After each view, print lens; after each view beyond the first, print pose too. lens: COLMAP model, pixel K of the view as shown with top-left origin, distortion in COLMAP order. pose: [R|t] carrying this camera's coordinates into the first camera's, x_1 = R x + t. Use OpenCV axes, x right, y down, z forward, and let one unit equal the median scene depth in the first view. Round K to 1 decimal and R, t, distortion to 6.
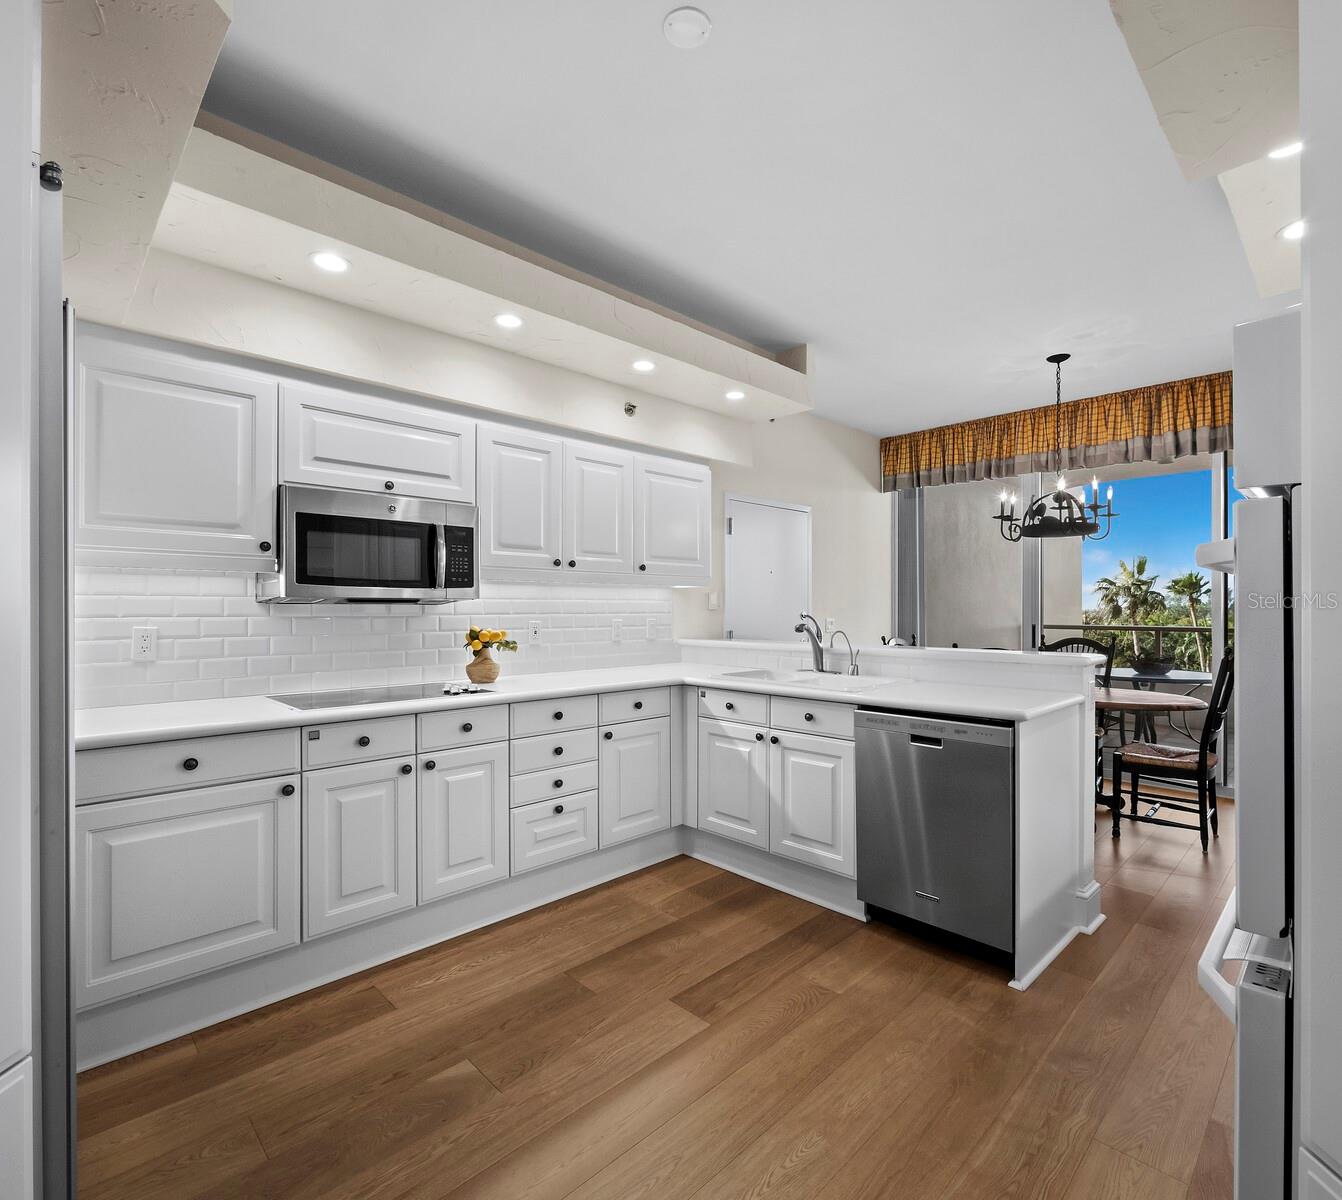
lens RADIAL K [[677.0, 0, 672.7], [0, 677.0, 606.4], [0, 0, 1]] dist [-0.004852, -0.000154]
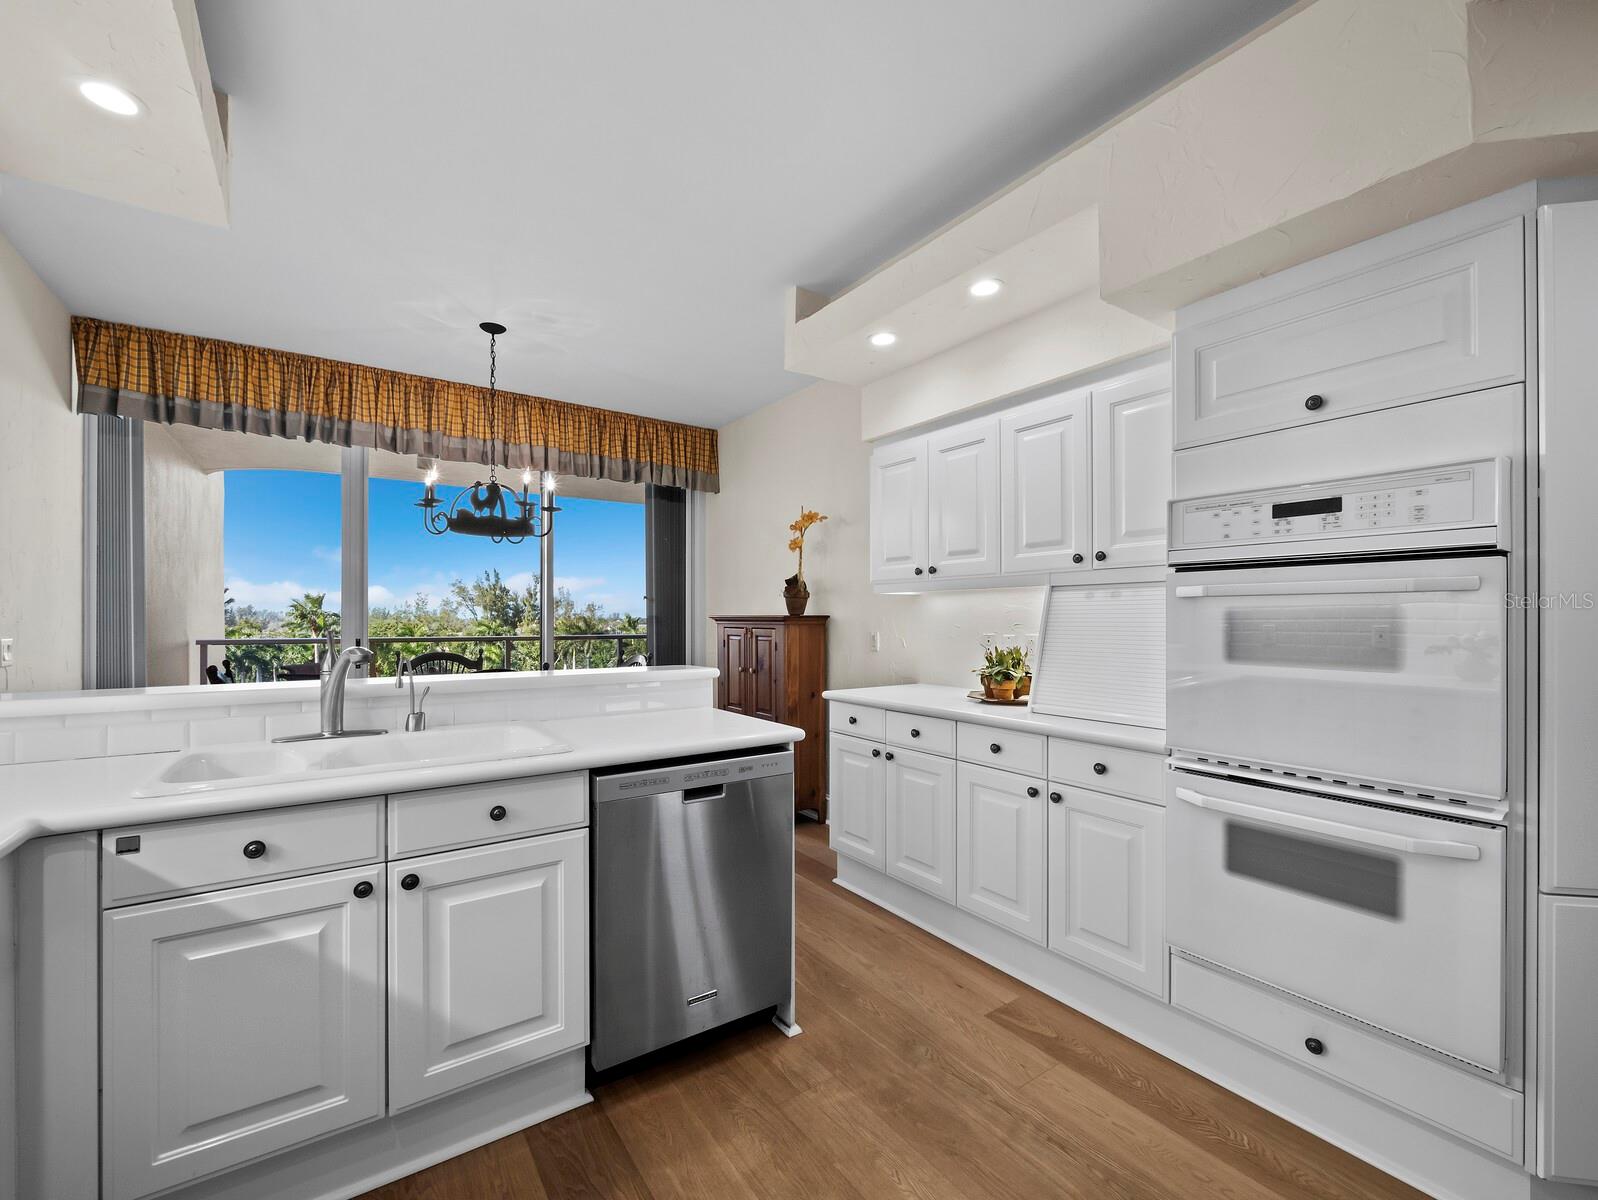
lens RADIAL K [[682.6, 0, 811.7], [0, 682.6, 613.9], [0, 0, 1]] dist [-0.008644, 0.001164]
pose [[0.152840, 0.007394, 0.988223, -0.203848], [-0.002296, 0.999972, -0.007127, 0.001710], [-0.988248, -0.001179, 0.152852, 0.425732]]
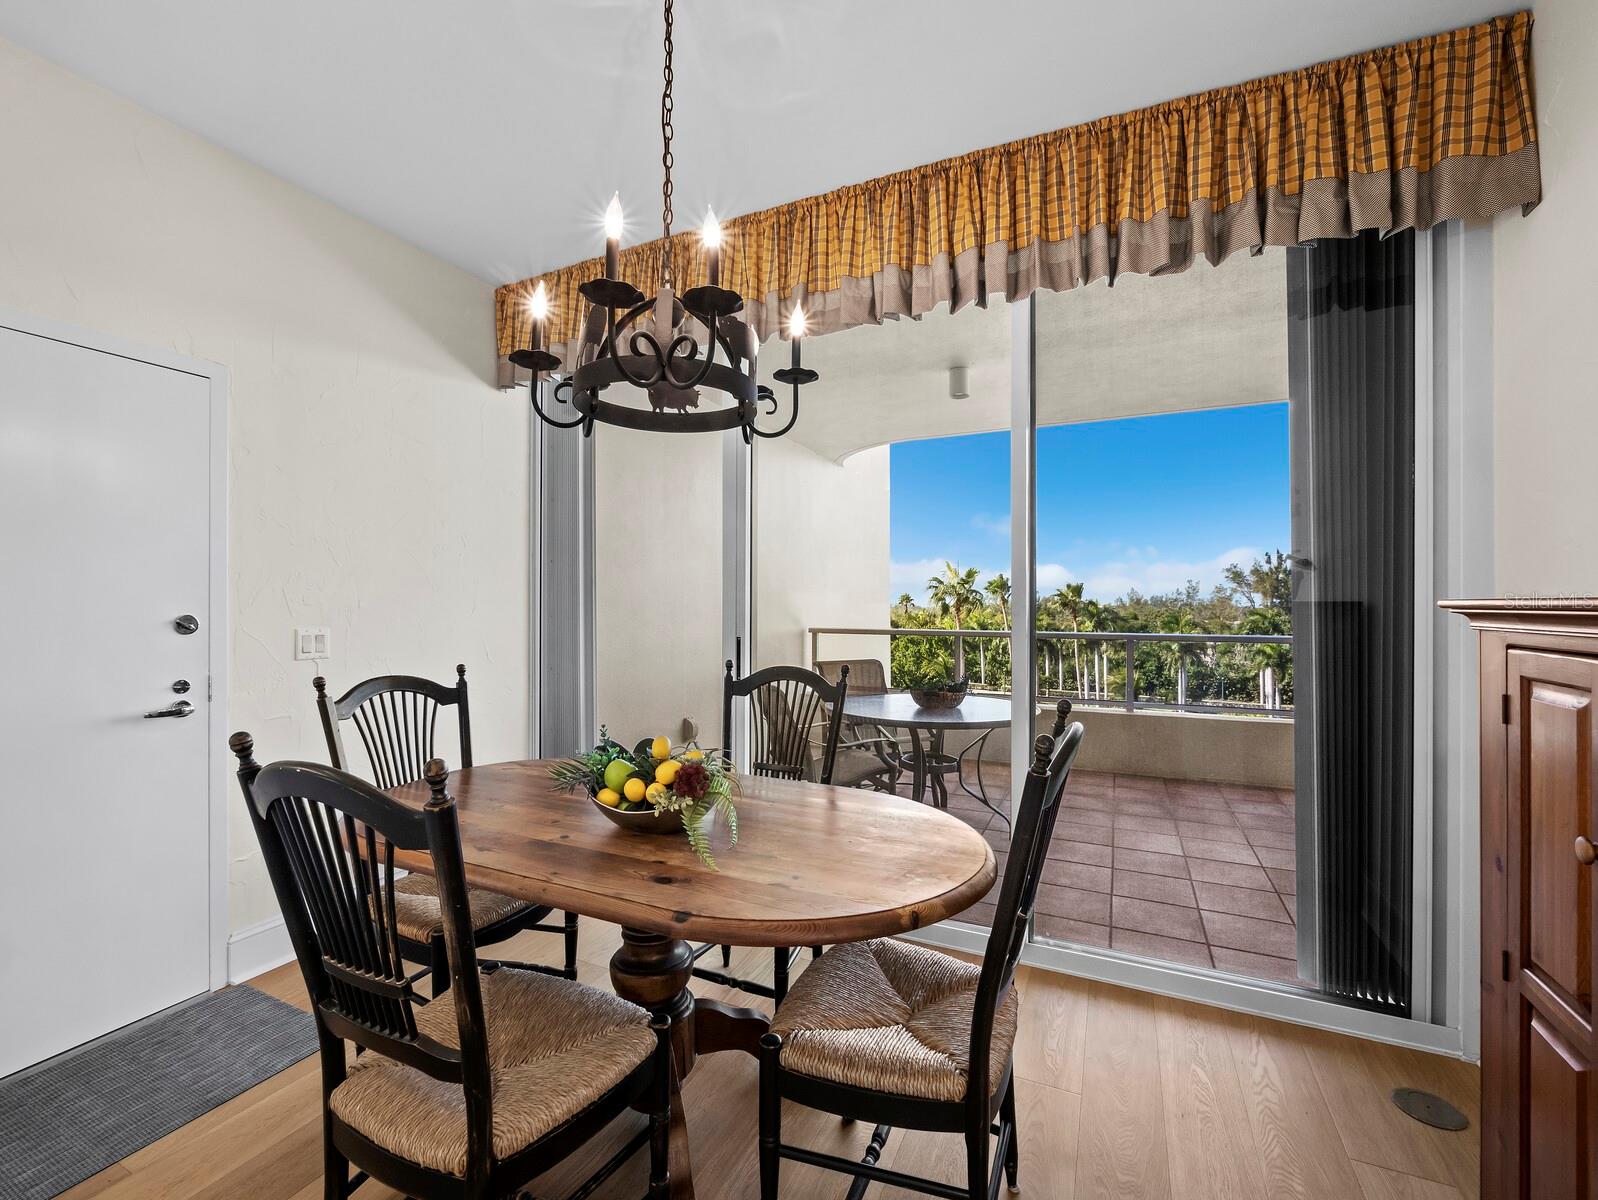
lens RADIAL K [[682.6, 0, 788.6], [0, 682.6, 605.6], [0, 0, 1]] dist [-0.008644, 0.001164]
pose [[0.939710, 0.002116, 0.341965, 0.461376], [-0.002986, 0.999994, 0.002015, 0.000098], [-0.341959, -0.002915, 0.939710, 0.567841]]
